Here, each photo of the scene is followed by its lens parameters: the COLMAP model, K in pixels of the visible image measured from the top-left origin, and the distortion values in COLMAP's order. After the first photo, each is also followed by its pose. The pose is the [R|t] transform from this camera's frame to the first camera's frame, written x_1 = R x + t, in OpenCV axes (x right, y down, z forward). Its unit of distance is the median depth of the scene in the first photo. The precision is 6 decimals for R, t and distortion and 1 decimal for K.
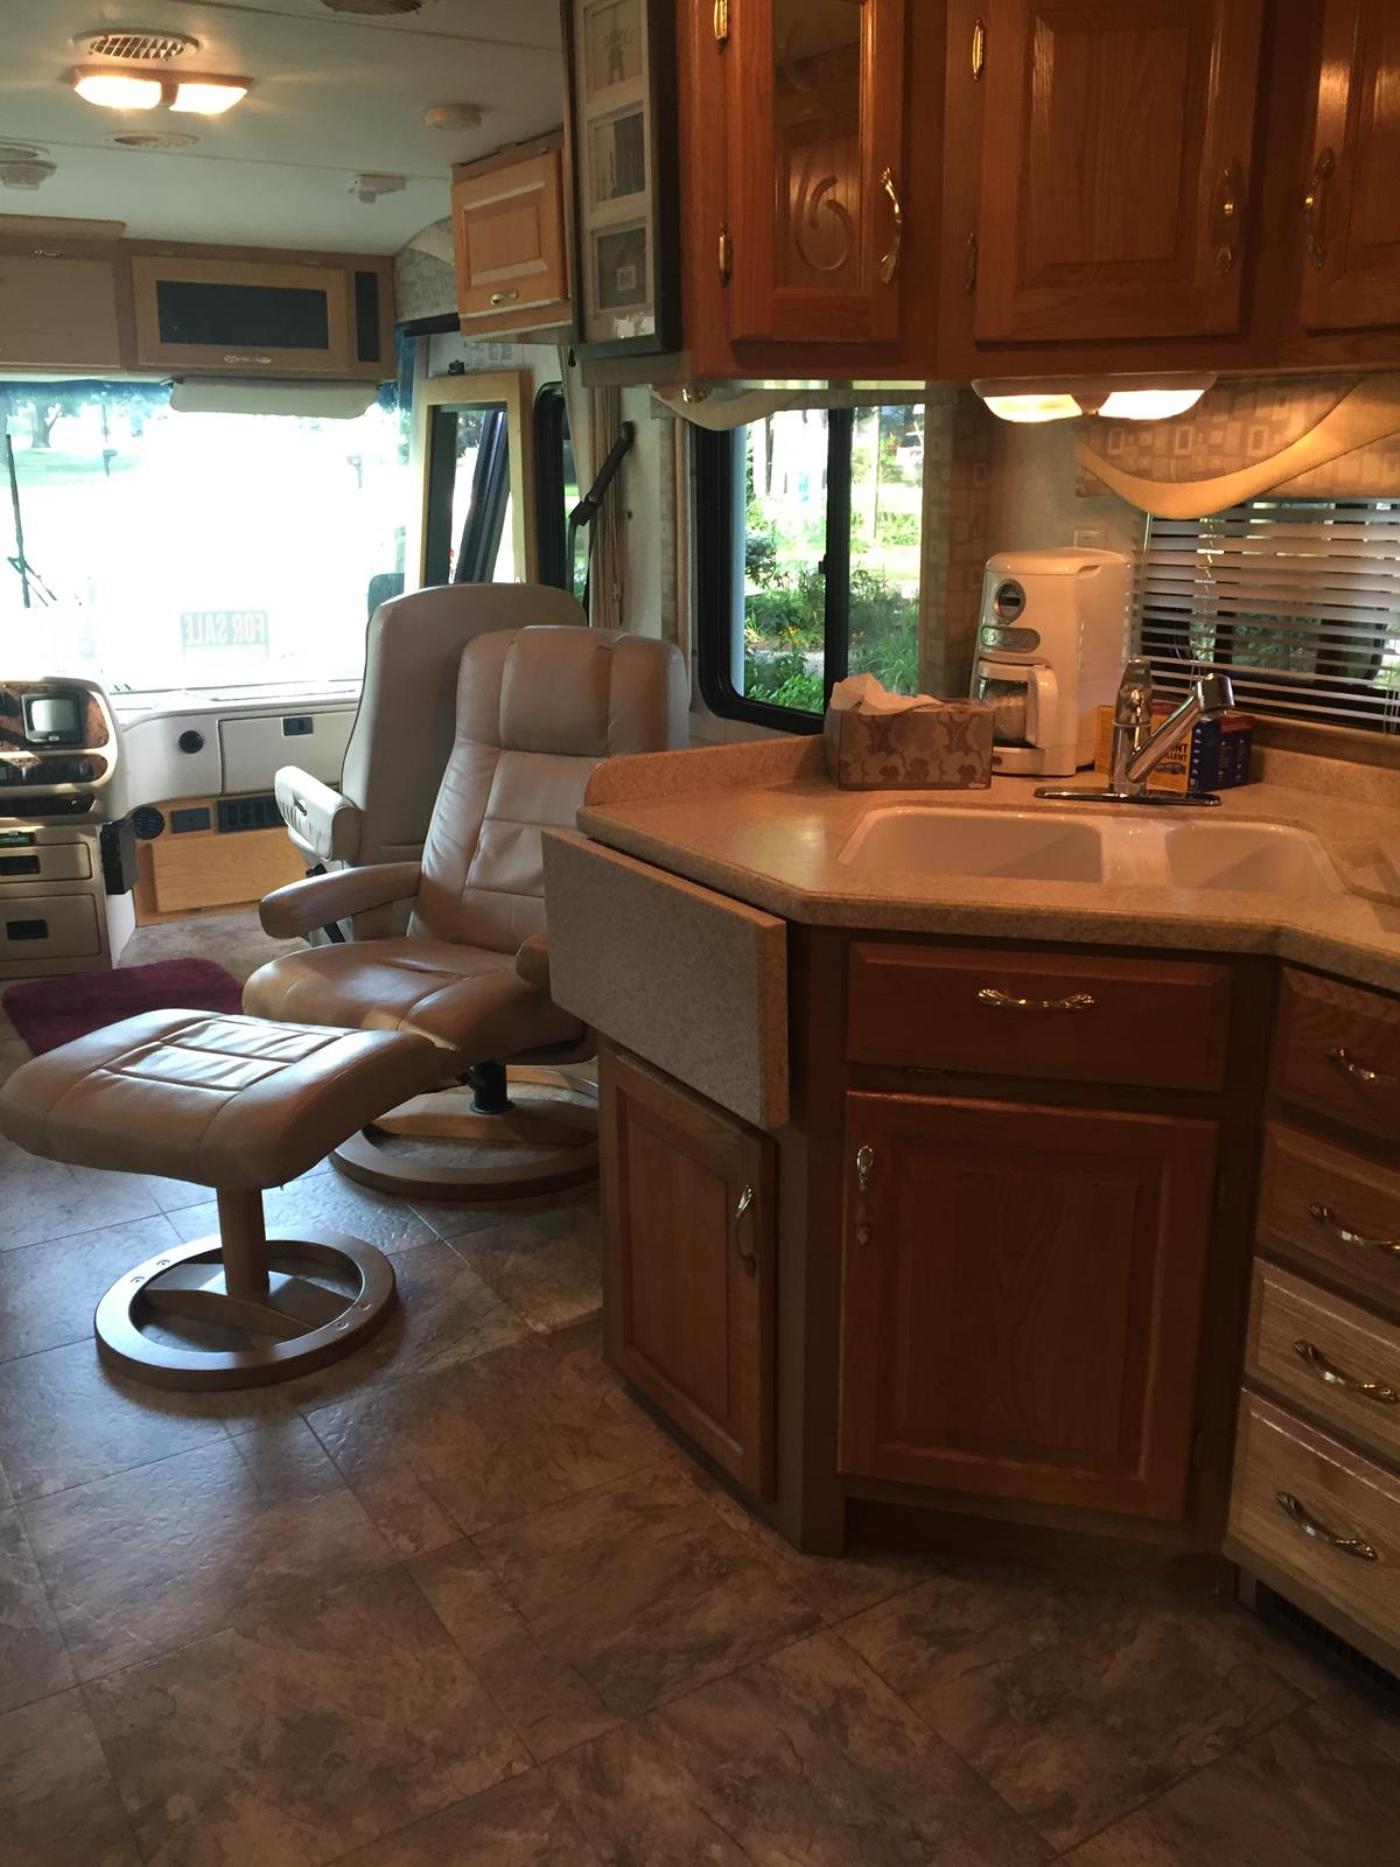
lens RADIAL K [[1597.7, 0, 700.0], [0, 1597.7, 933.5], [0, 0, 1]] dist [0.005975, -0.004659]
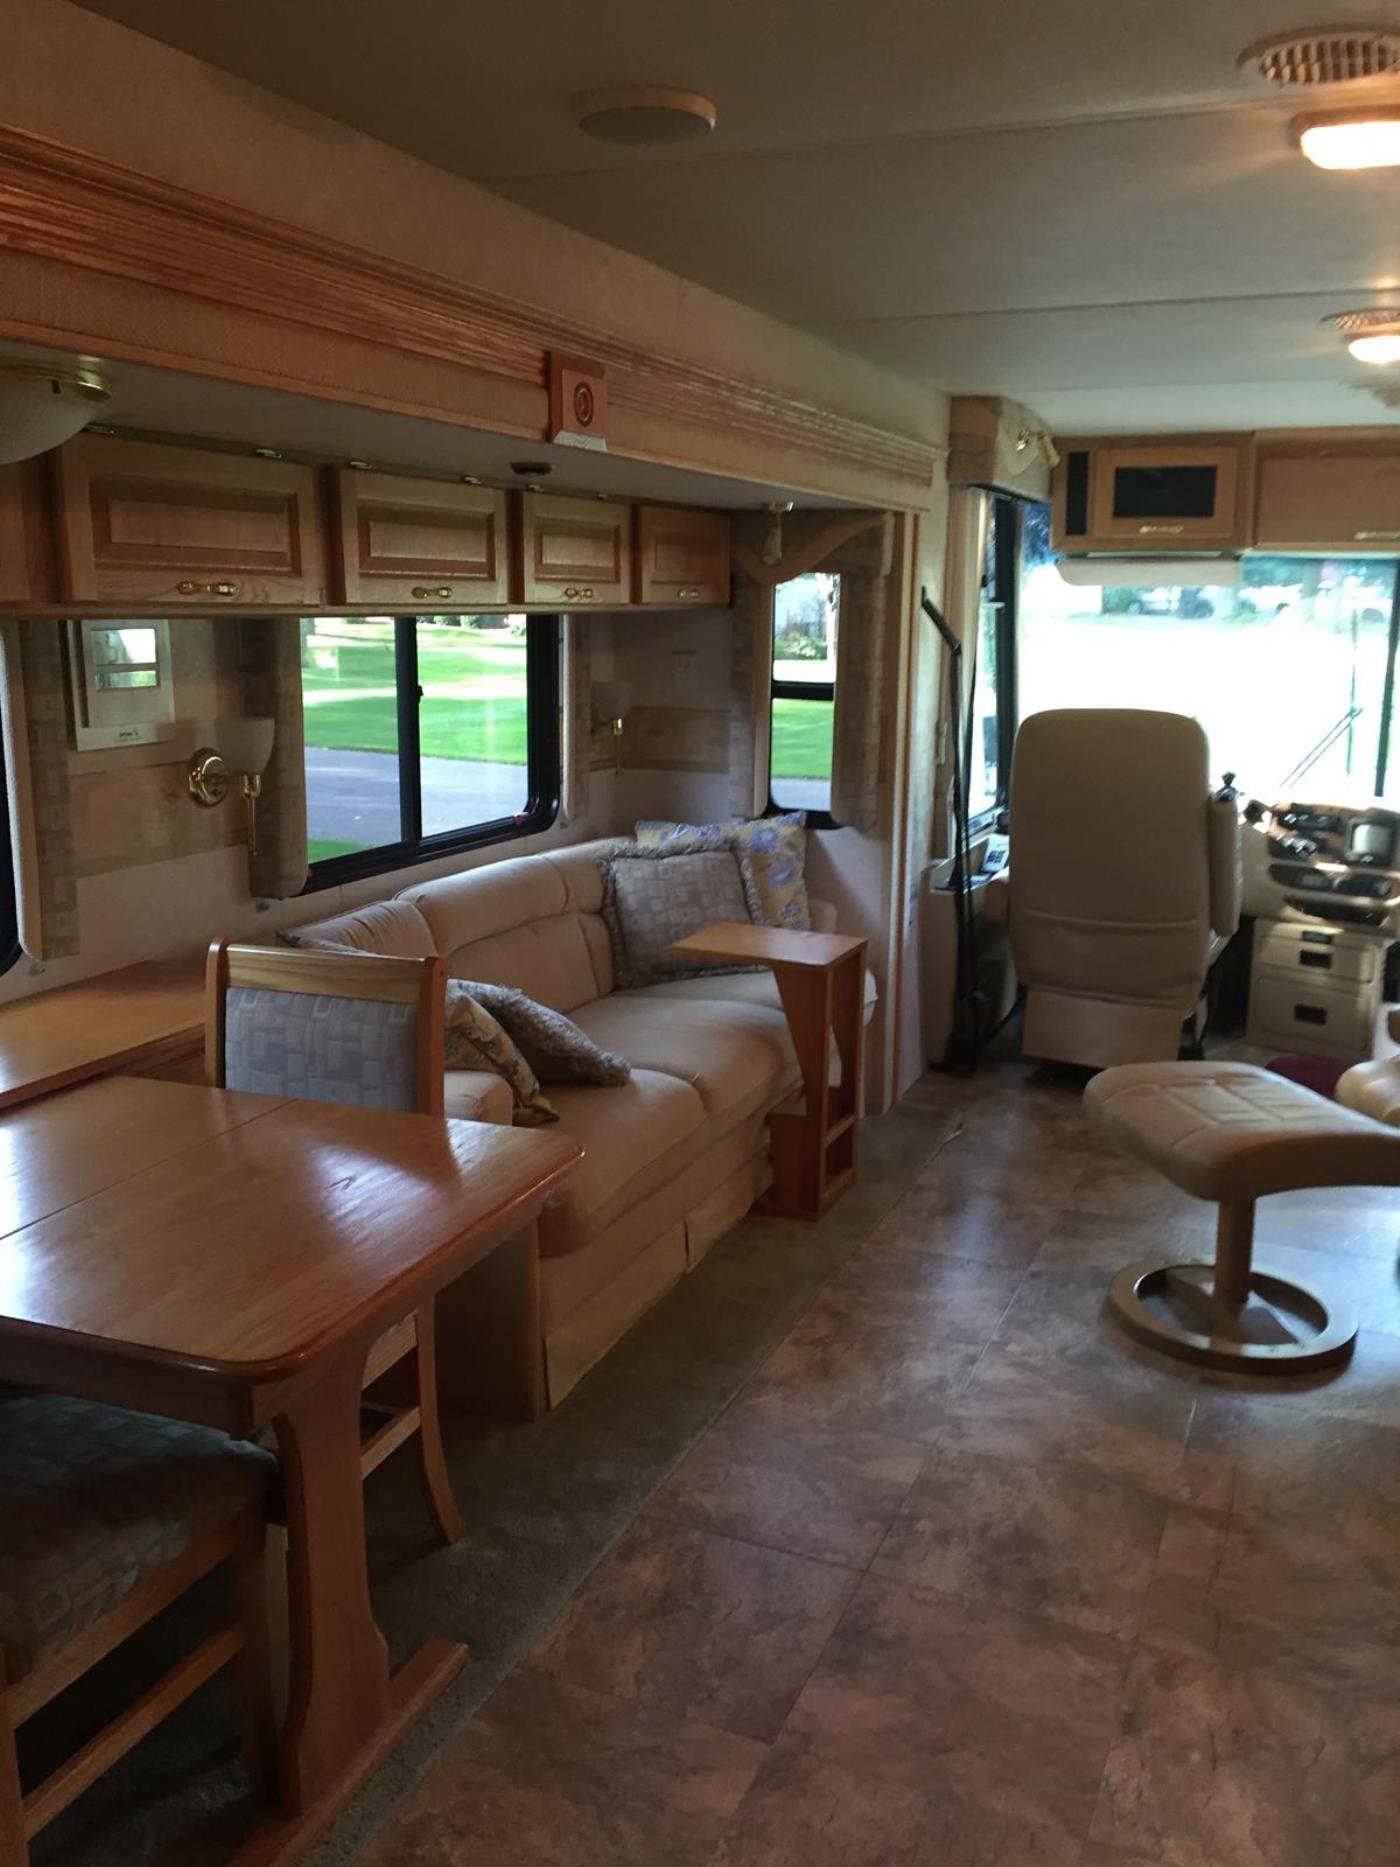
lens RADIAL K [[1597.7, 0, 700.0], [0, 1597.7, 933.5], [0, 0, 1]] dist [0.005975, -0.004659]
pose [[0.566175, 0.186242, -0.802969, 0.264858], [-0.253147, 0.966351, 0.045643, -0.000211], [0.784450, 0.177427, 0.594270, -0.058581]]
